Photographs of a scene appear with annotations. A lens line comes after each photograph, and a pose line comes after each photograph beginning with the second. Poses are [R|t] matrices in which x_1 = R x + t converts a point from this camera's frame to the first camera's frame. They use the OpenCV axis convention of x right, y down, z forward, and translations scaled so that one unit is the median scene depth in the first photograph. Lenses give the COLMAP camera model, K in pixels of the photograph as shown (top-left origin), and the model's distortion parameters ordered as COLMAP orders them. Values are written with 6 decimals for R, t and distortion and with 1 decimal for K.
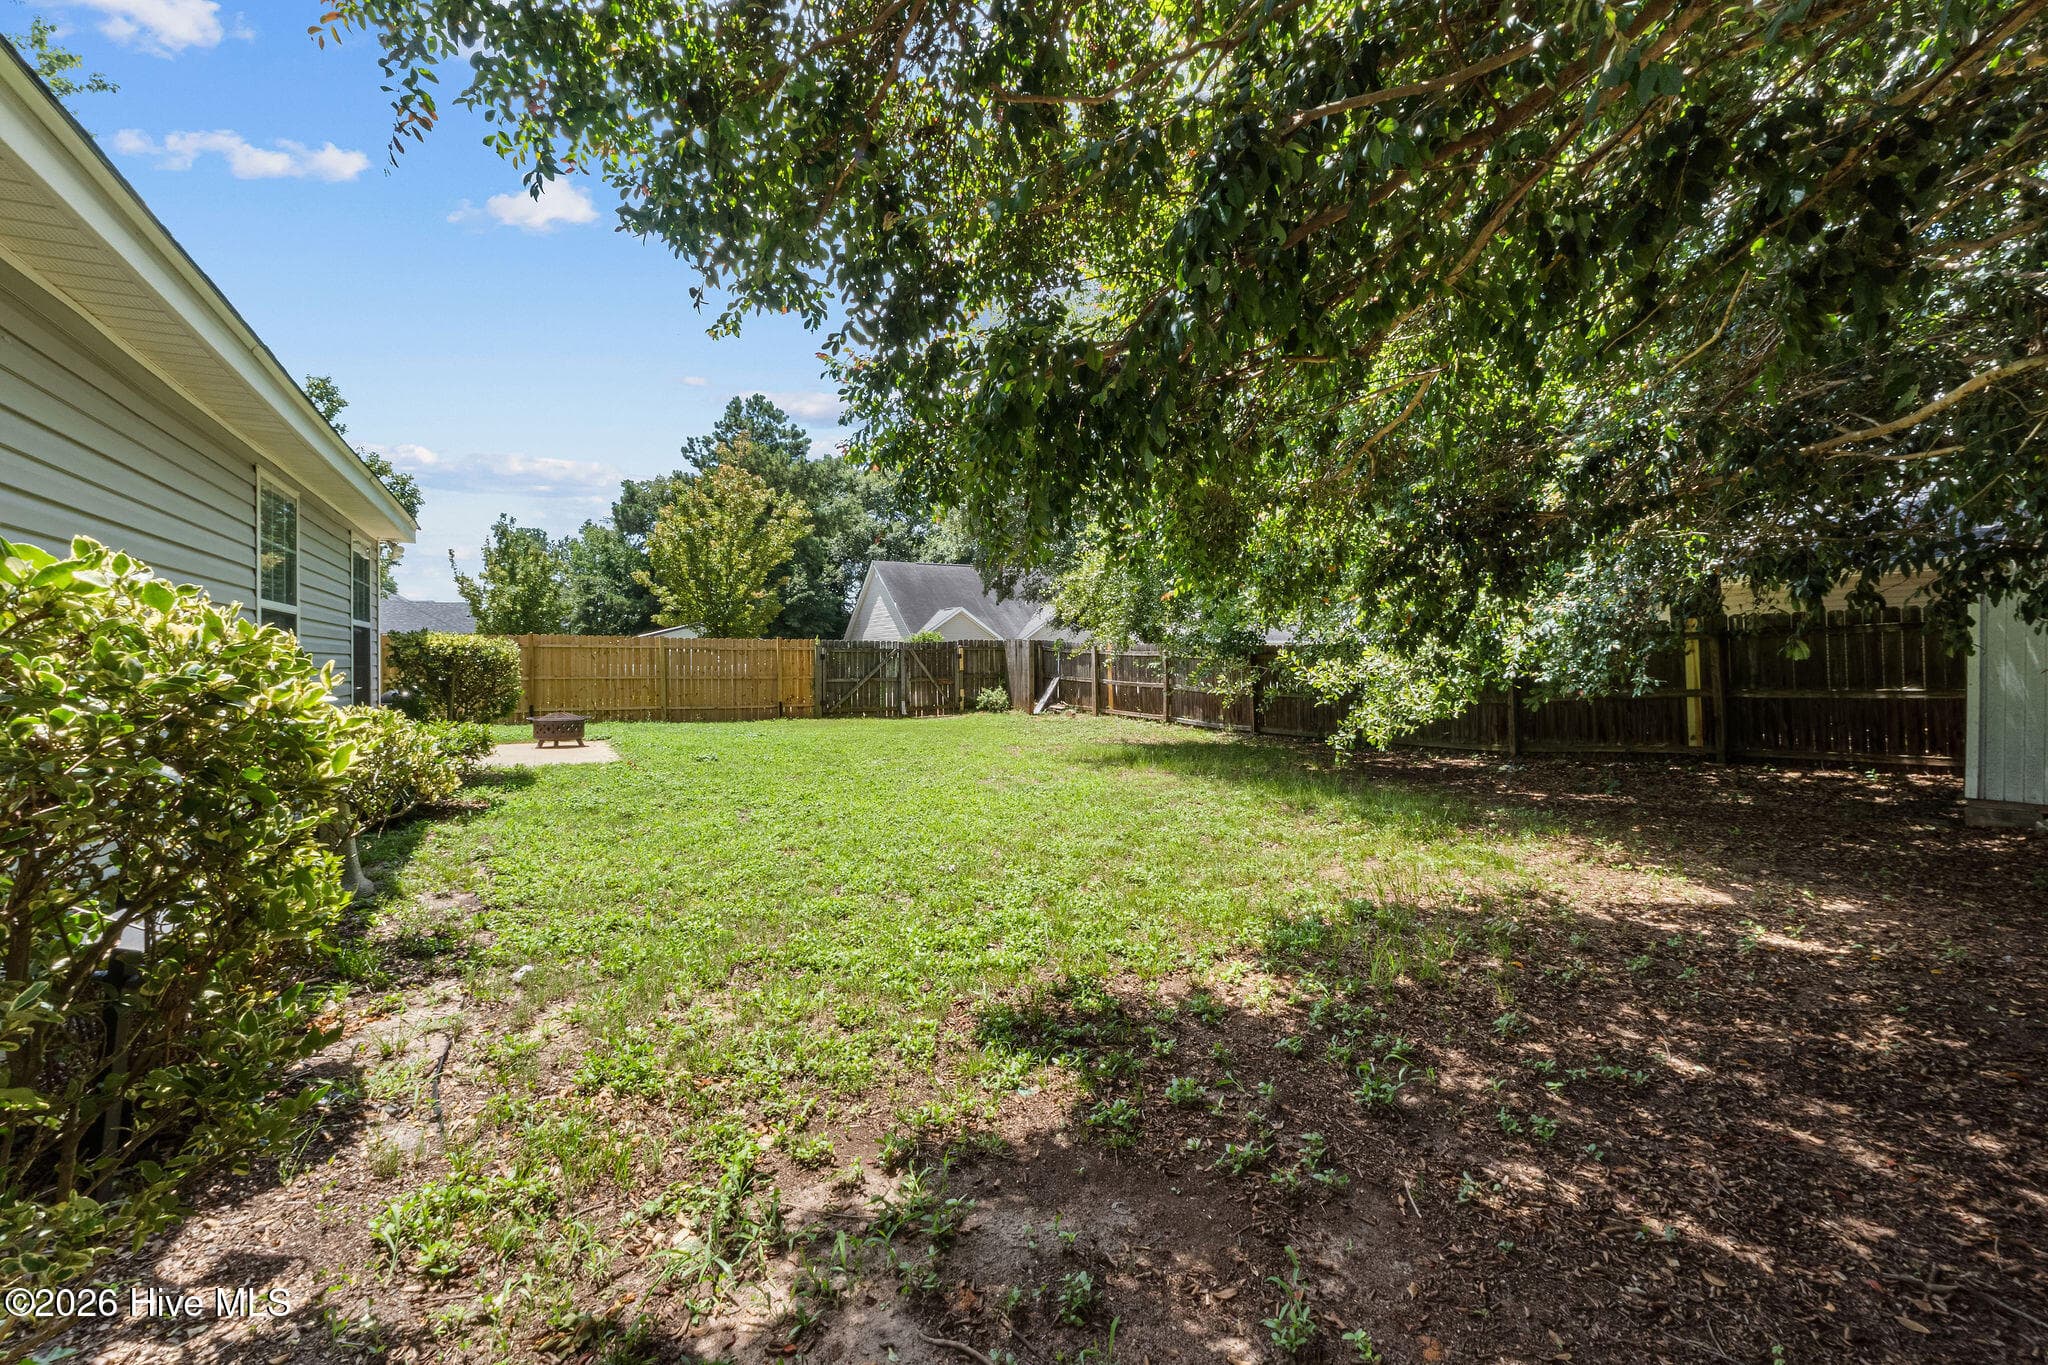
lens RADIAL K [[857.9, 0, 1005.1], [0, 857.9, 664.8], [0, 0, 1]] dist [-0.010539, -0.000465]
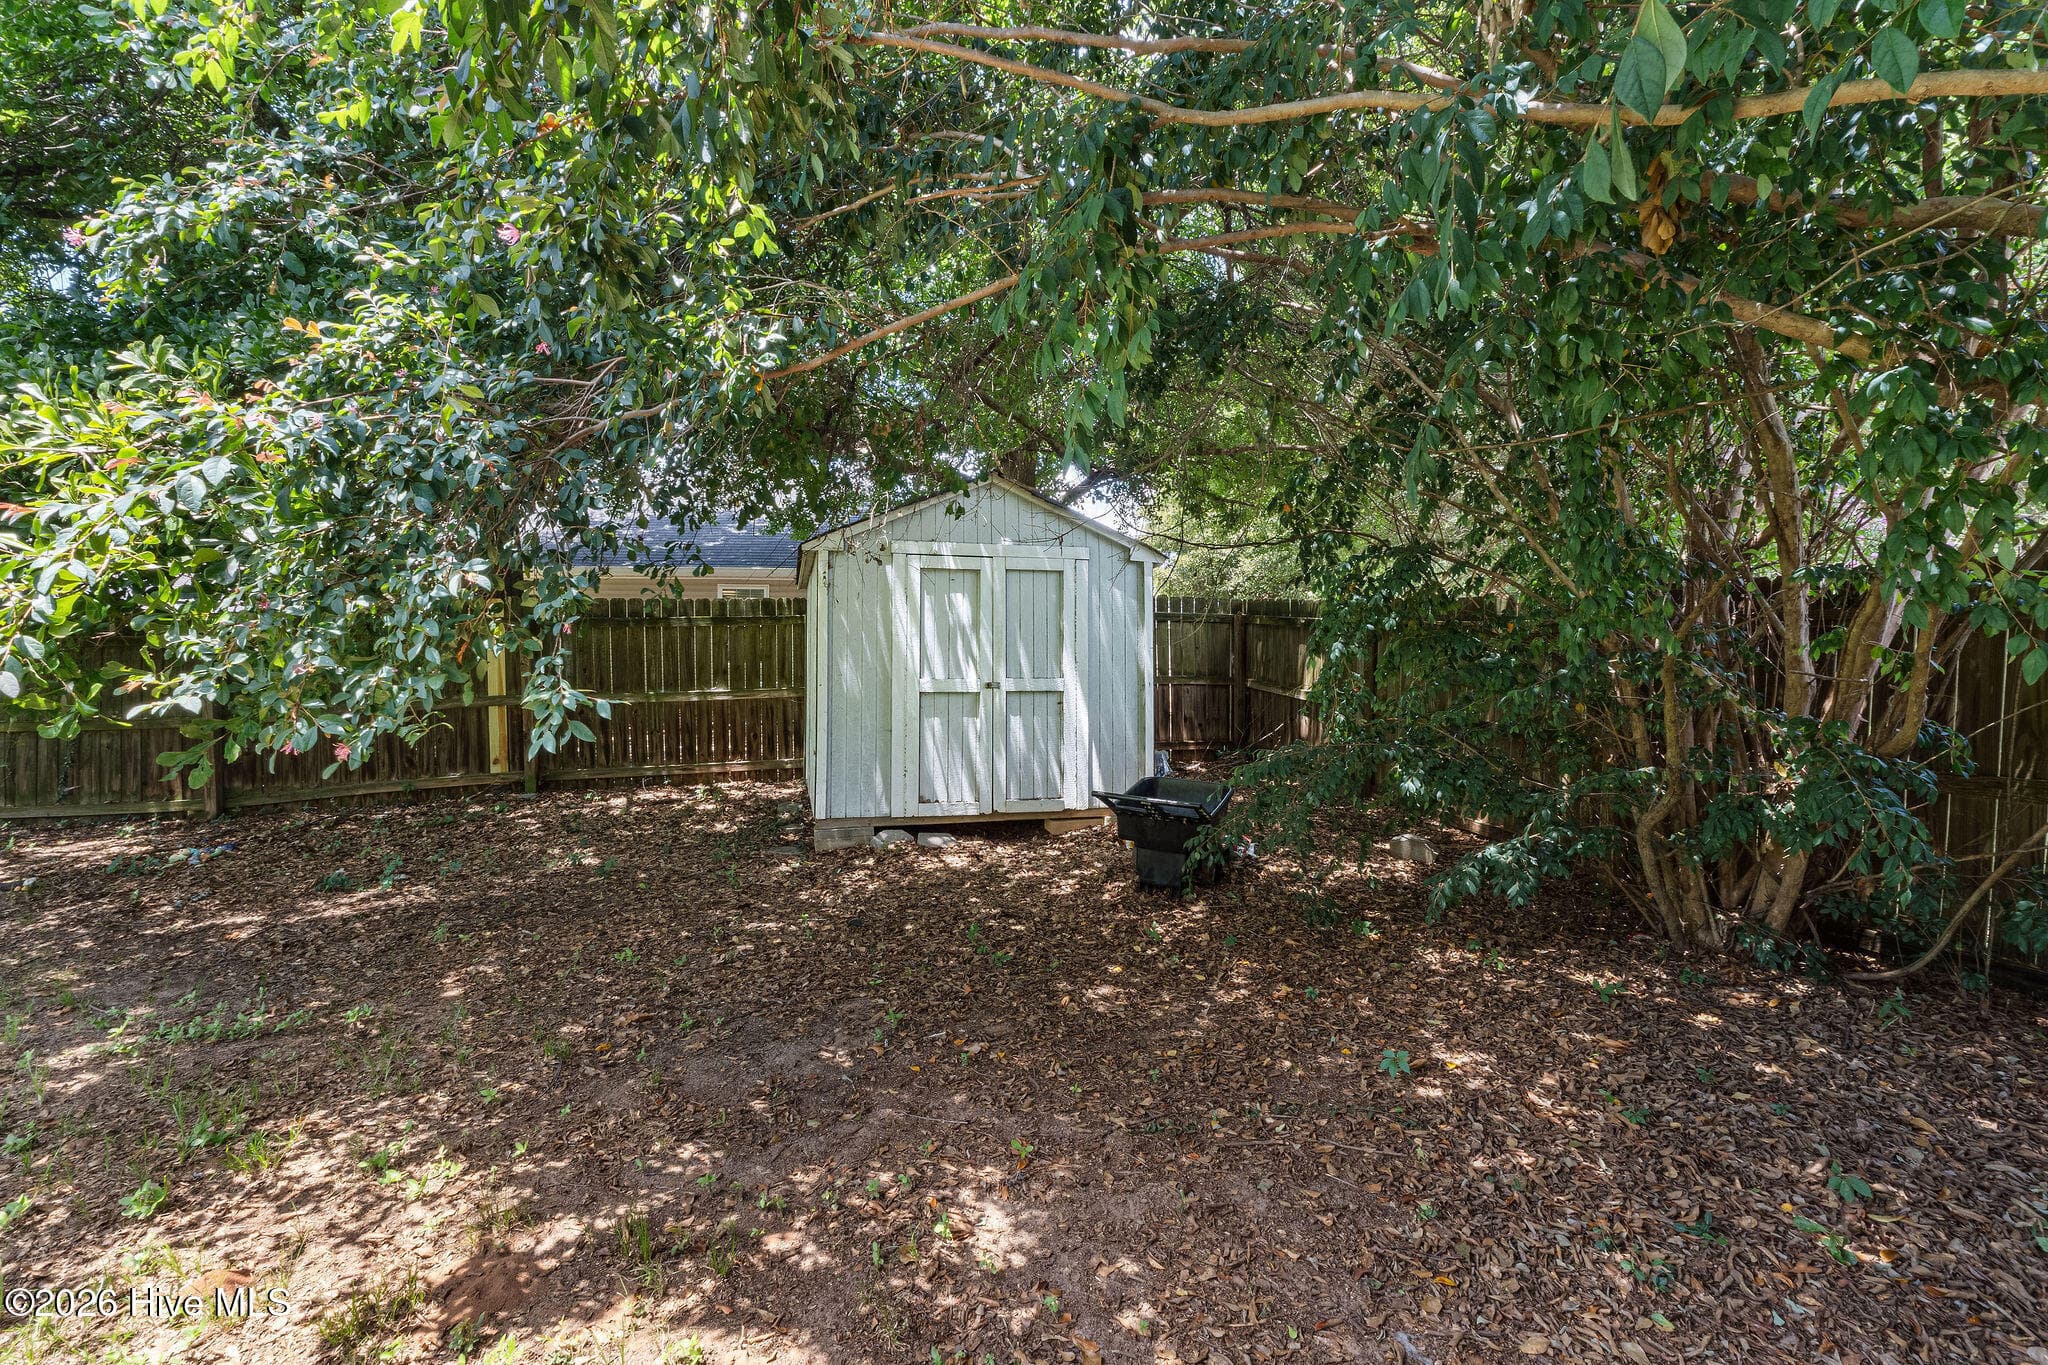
lens RADIAL K [[857.9, 0, 1011.3], [0, 857.9, 665.3], [0, 0, 1]] dist [-0.010539, -0.000465]
pose [[0.299857, 0.003896, 0.953976, 0.357707], [-0.004219, 0.999987, -0.002758, 0.004305], [-0.953975, -0.003198, 0.299870, 0.533765]]
